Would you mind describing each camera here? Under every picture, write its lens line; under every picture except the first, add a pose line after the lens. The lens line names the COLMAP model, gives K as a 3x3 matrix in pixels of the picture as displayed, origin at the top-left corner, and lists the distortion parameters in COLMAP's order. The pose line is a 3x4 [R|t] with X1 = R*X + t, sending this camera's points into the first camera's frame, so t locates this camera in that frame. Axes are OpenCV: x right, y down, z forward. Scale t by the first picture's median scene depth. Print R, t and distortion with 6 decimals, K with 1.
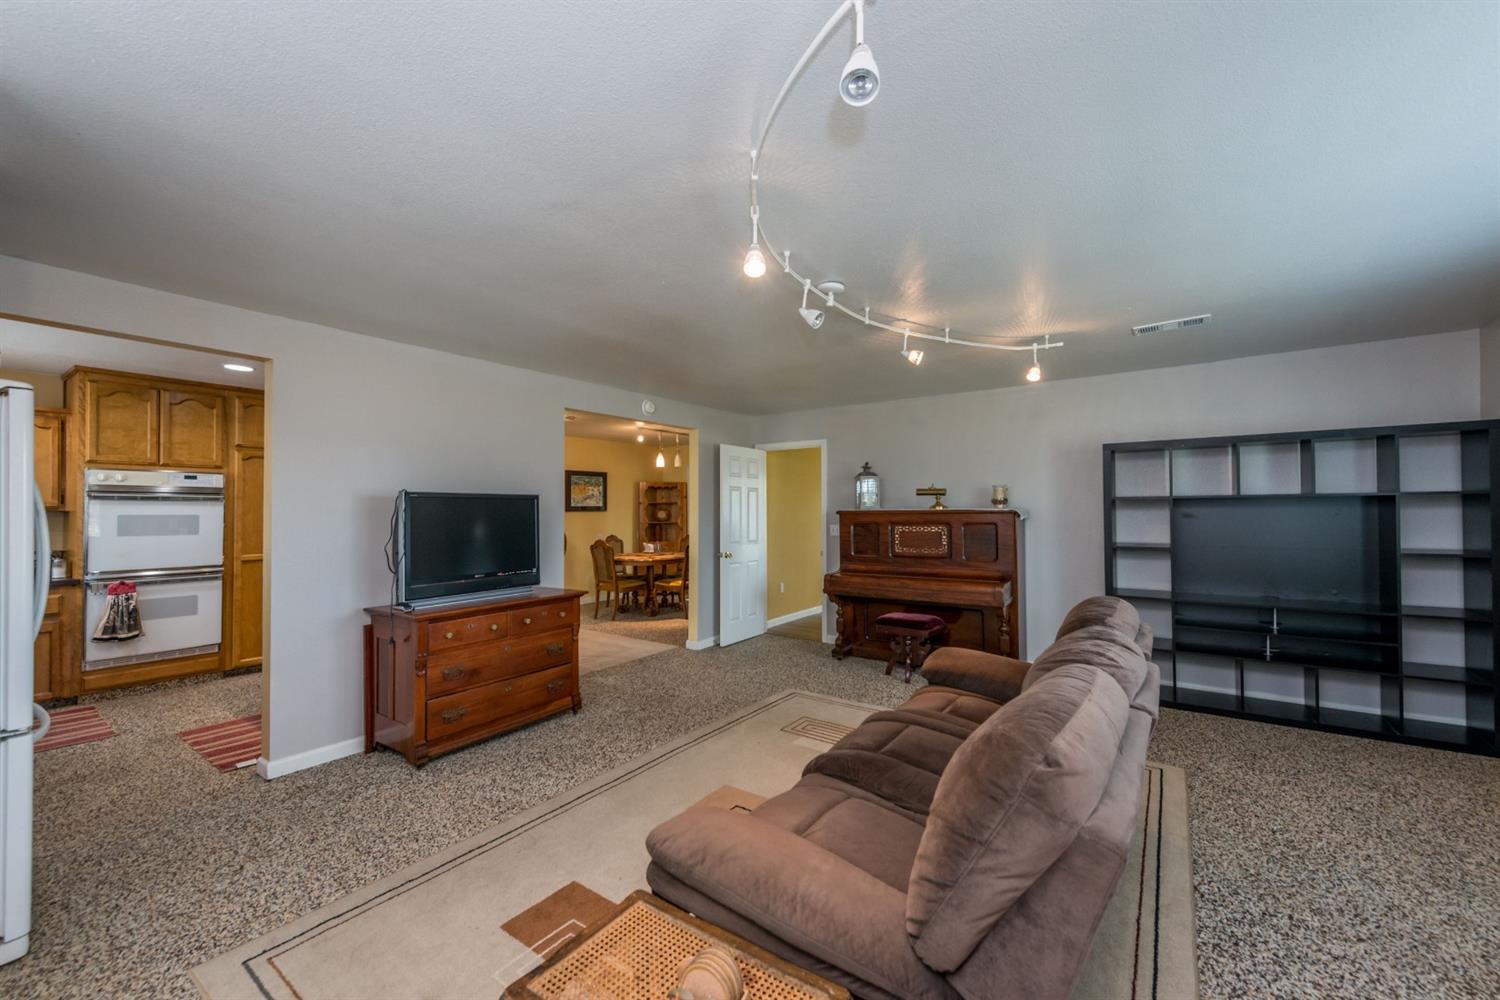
lens RADIAL K [[597.1, 0, 758.6], [0, 597.1, 501.1], [0, 0, 1]] dist [0.011995, -0.003596]
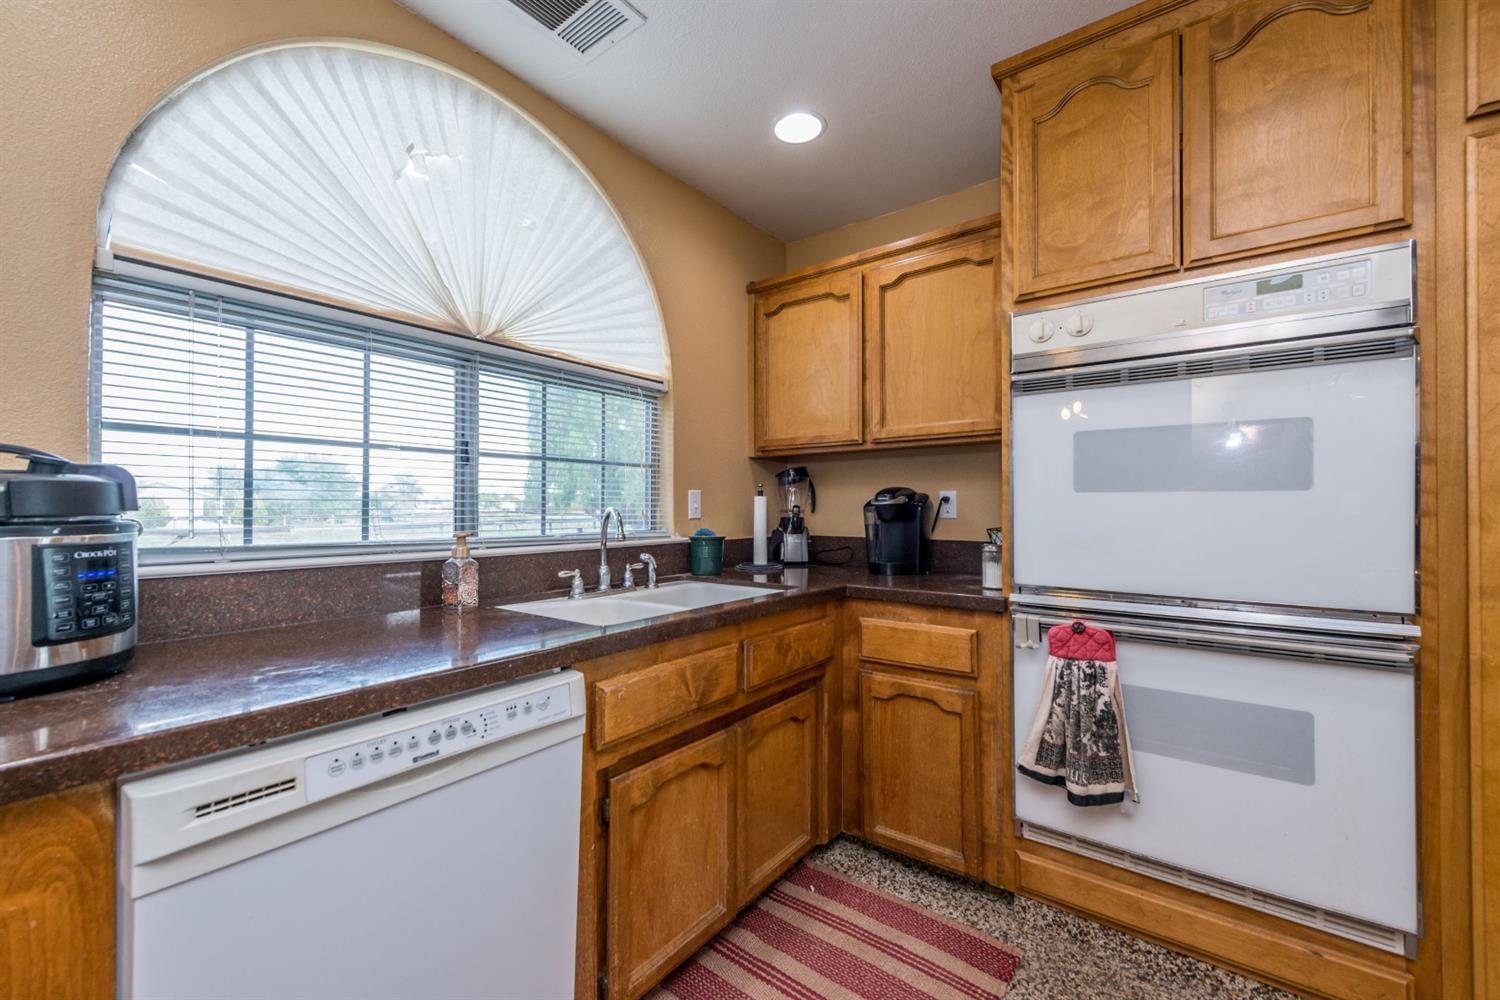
lens RADIAL K [[597.1, 0, 735.5], [0, 597.1, 503.1], [0, 0, 1]] dist [0.011995, -0.003596]
pose [[-0.044975, -0.003421, -0.998982, -0.661252], [0.016601, 0.999853, -0.004172, 0.059763], [0.998850, -0.016772, -0.044912, 0.766993]]
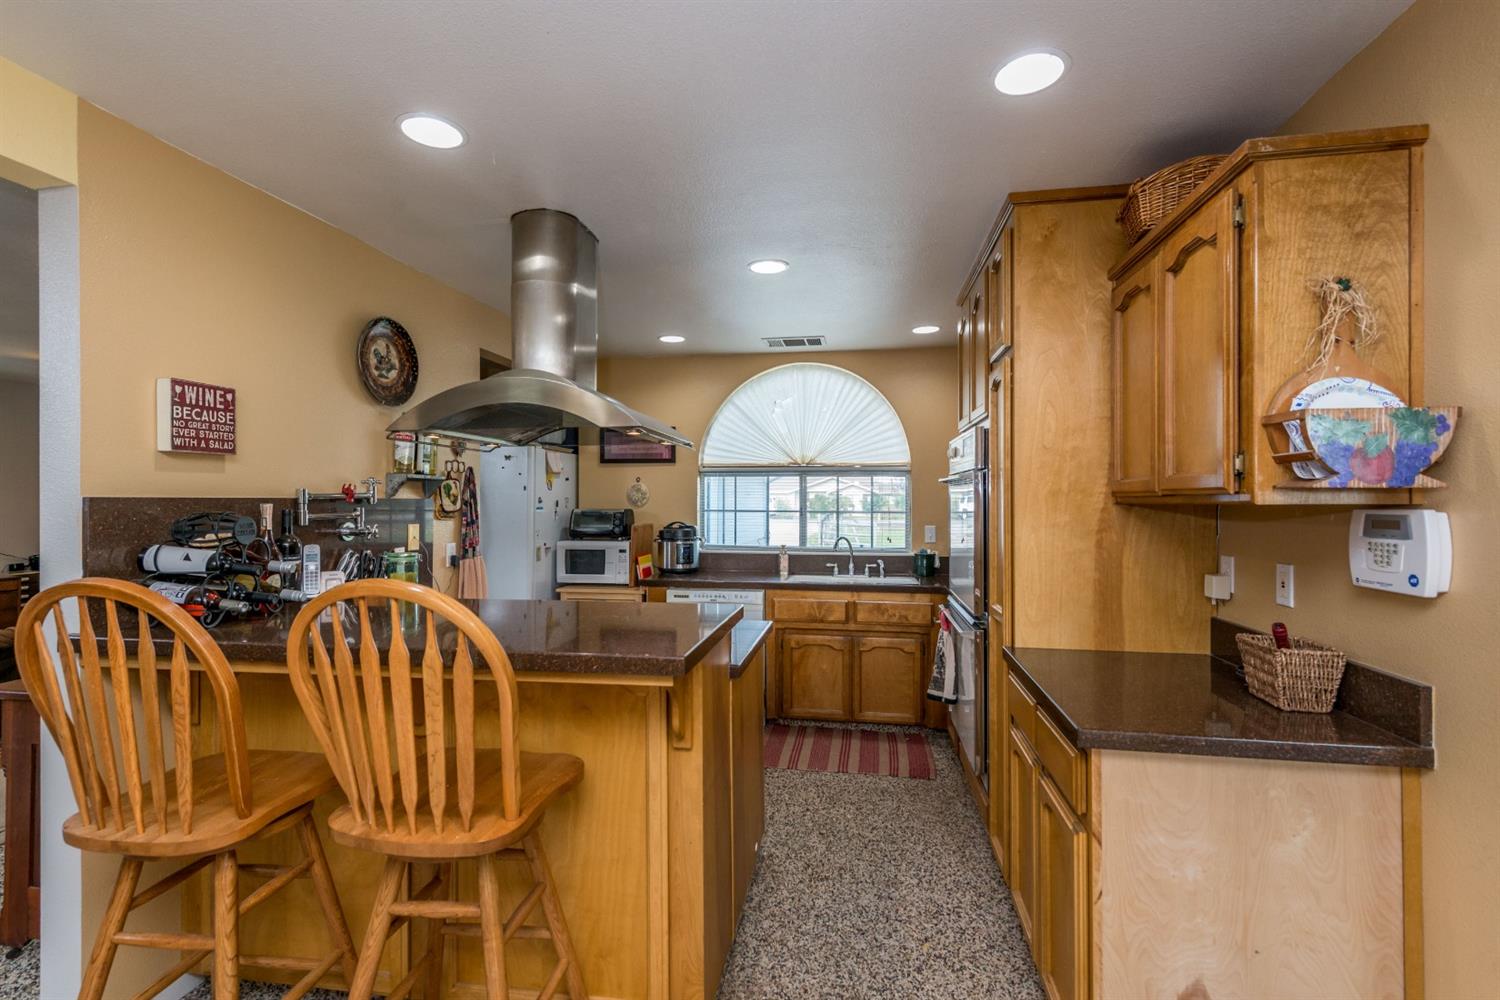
lens RADIAL K [[680.6, 0, 744.9], [0, 680.6, 500.2], [0, 0, 1]] dist [0.010632, -0.003929]
pose [[-0.904403, 0.002912, -0.426670, -0.506220], [0.008953, 0.999886, -0.012153, 0.018901], [0.426586, -0.014811, -0.904326, 1.476399]]
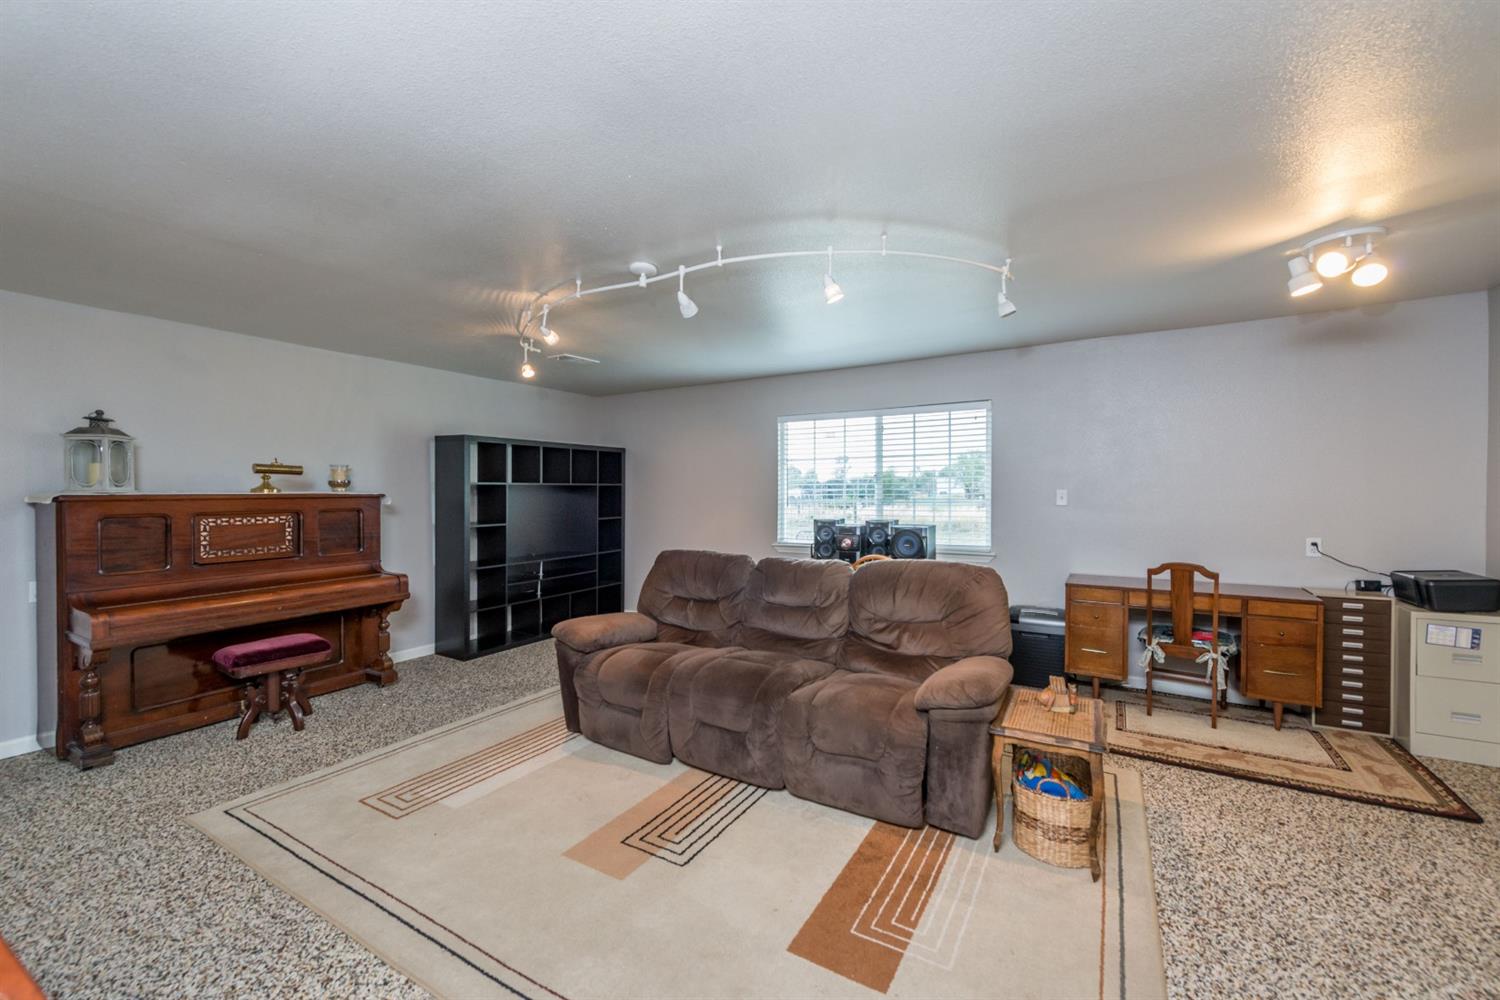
lens RADIAL K [[597.1, 0, 721.4], [0, 597.1, 498.3], [0, 0, 1]] dist [0.011995, -0.003596]
pose [[-0.054004, -0.003971, 0.998533, -0.520307], [-0.009443, 0.999949, 0.003466, 0.013834], [-0.998496, -0.009242, -0.054039, 0.539329]]
